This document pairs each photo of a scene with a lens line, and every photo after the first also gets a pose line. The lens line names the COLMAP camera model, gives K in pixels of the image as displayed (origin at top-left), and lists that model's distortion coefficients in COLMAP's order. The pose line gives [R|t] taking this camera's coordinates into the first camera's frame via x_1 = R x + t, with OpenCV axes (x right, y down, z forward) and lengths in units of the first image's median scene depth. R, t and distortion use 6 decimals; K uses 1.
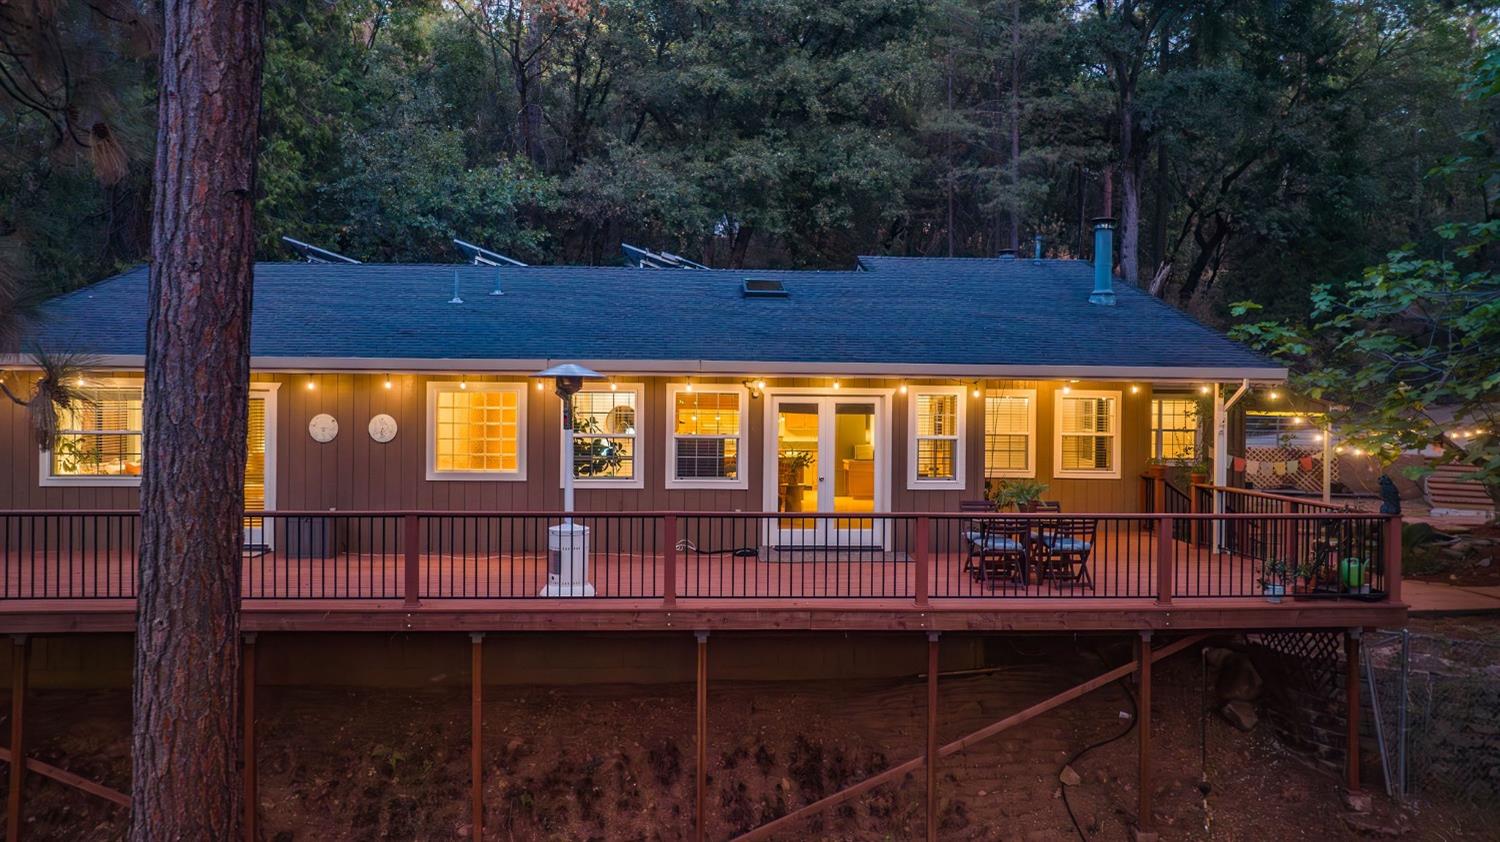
lens RADIAL K [[1055.8, 0, 751.6], [0, 1055.8, 414.9], [0, 0, 1]] dist [-0.017046, -0.006004]
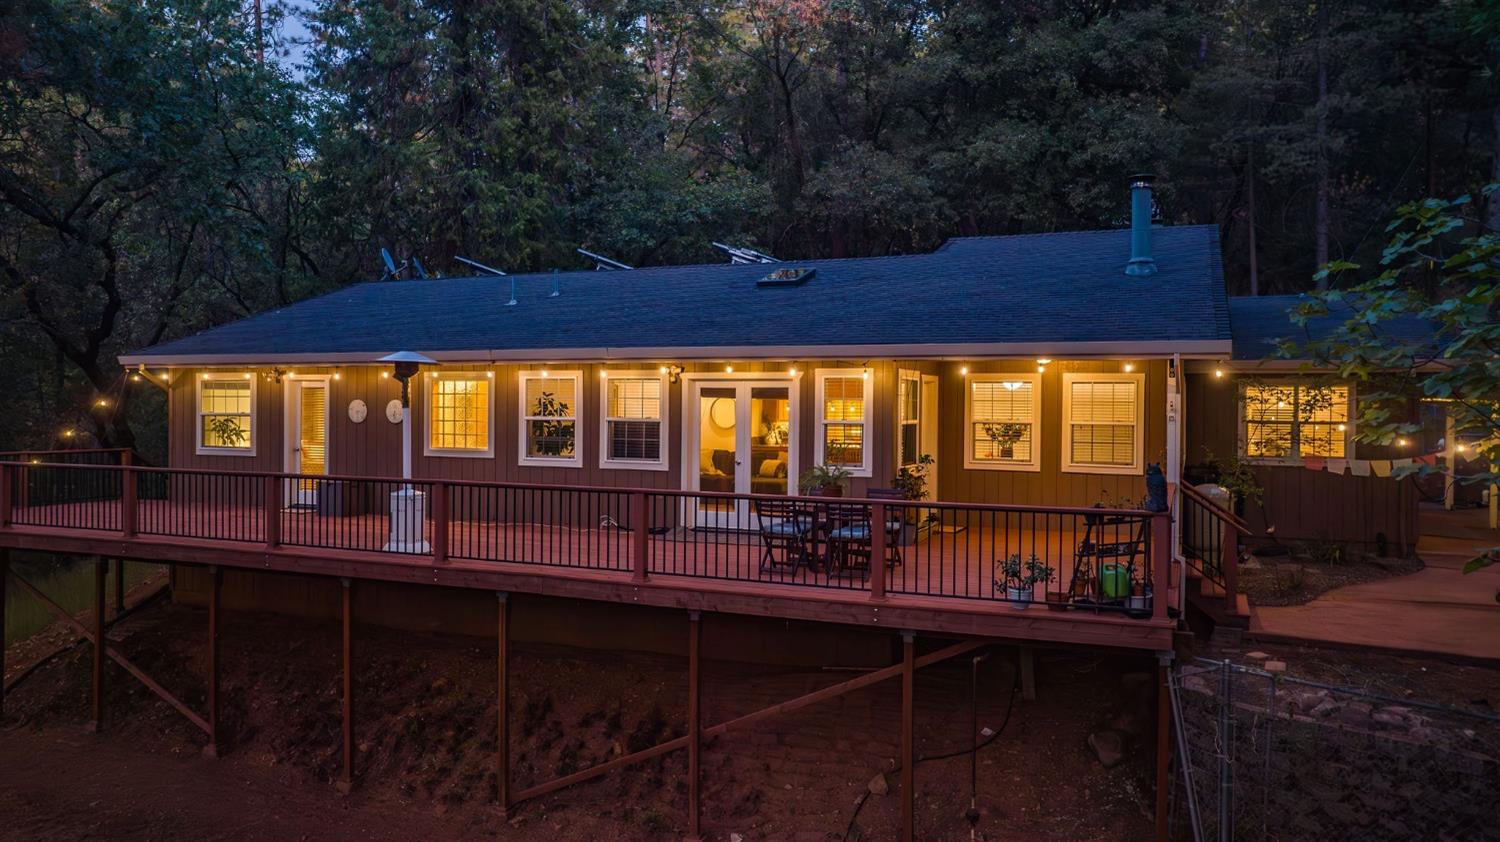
lens RADIAL K [[1055.8, 0, 751.6], [0, 1055.8, 414.9], [0, 0, 1]] dist [-0.017046, -0.006004]
pose [[0.899296, 0.002247, -0.437335, 0.526286], [-0.004030, 0.999987, -0.003149, 0.018399], [0.437322, 0.004594, 0.899293, 0.098990]]
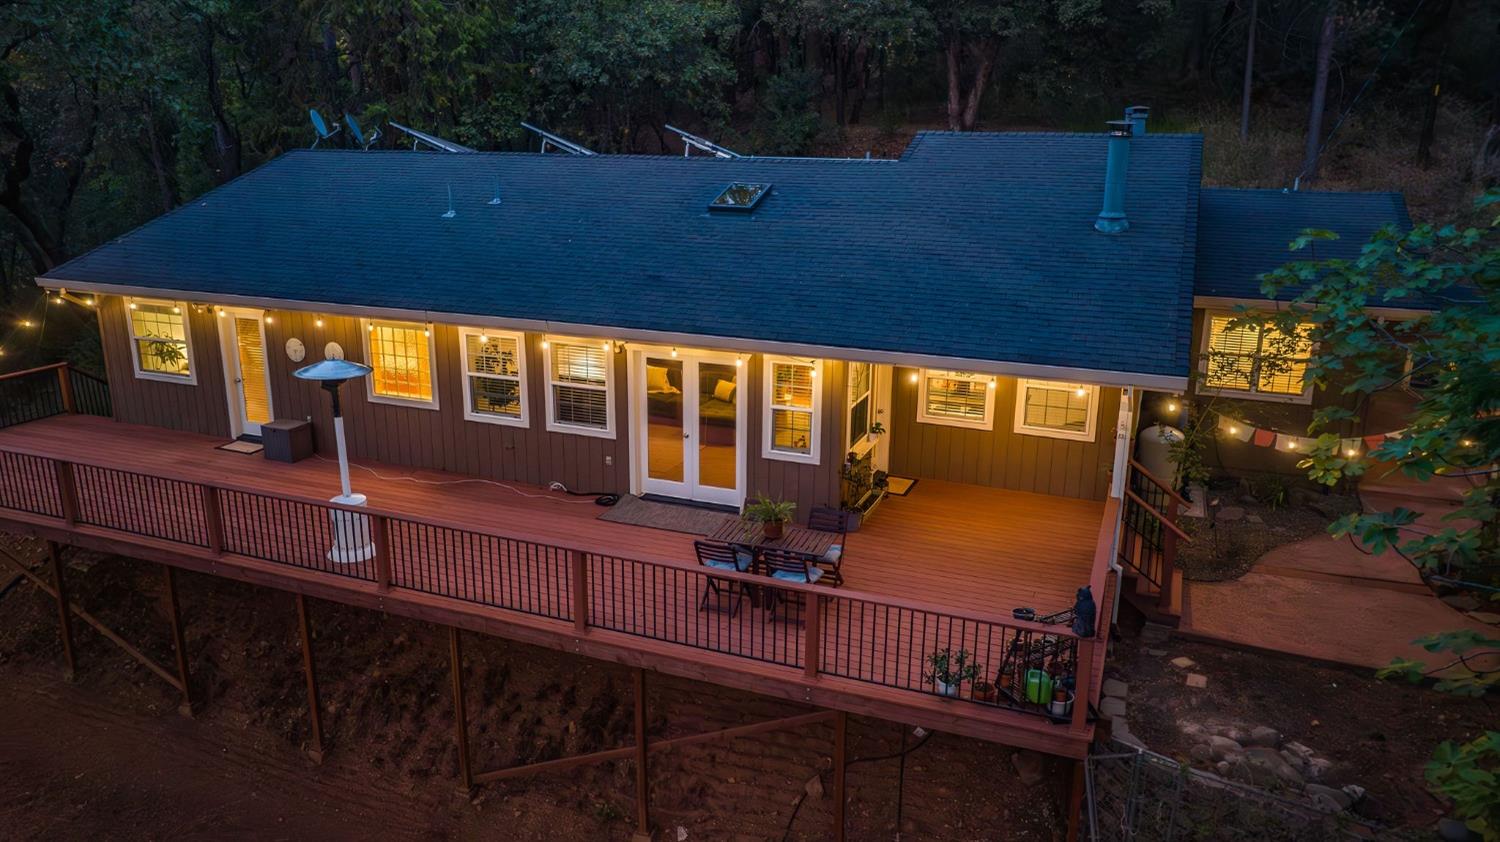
lens RADIAL K [[1055.8, 0, 751.6], [0, 1055.8, 414.9], [0, 0, 1]] dist [-0.017046, -0.006004]
pose [[0.907500, 0.110293, -0.405314, 0.530166], [-0.003332, 0.966773, 0.255615, -0.215512], [0.420039, -0.230620, 0.877714, 0.160119]]
